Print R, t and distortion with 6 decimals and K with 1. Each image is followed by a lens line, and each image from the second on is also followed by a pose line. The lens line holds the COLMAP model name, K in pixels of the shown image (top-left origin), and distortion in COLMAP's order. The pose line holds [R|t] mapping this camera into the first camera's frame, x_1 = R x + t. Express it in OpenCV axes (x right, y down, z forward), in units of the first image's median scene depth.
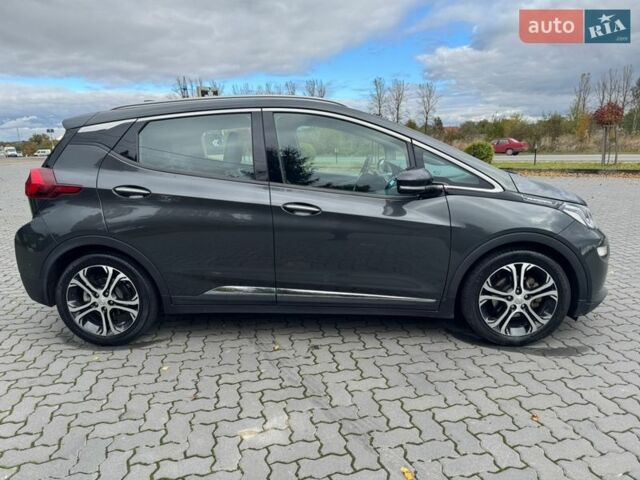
lens RADIAL K [[460.2, 0, 319.2], [0, 460.2, 242.8], [0, 0, 1]] dist [0.043585, -0.041211]
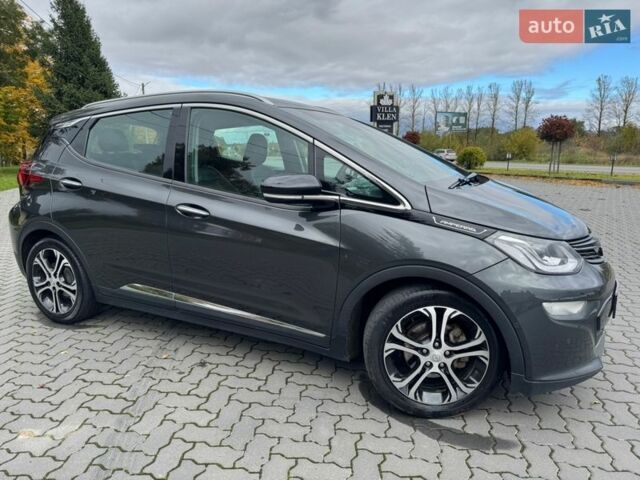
lens RADIAL K [[460.2, 0, 319.2], [0, 460.2, 242.8], [0, 0, 1]] dist [0.043585, -0.041211]
pose [[0.914145, 0.104900, -0.391580, 0.541183], [-0.108501, 0.994011, 0.012988, -0.048517], [0.390597, 0.030614, 0.920052, 0.237289]]
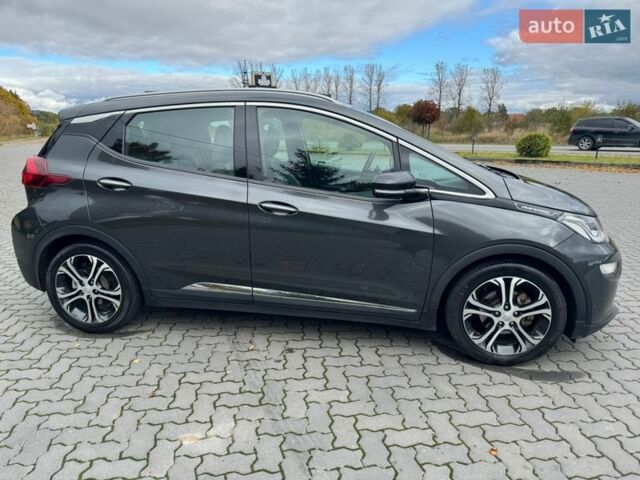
lens RADIAL K [[460.0, 0, 320.0], [0, 460.0, 240.0], [0, 0, 1]] dist [0.020933, -0.007860]
pose [[0.992382, 0.048694, -0.113167, 0.155228], [-0.045721, 0.998541, 0.028721, -0.037218], [0.114400, -0.023328, 0.993161, 0.048974]]
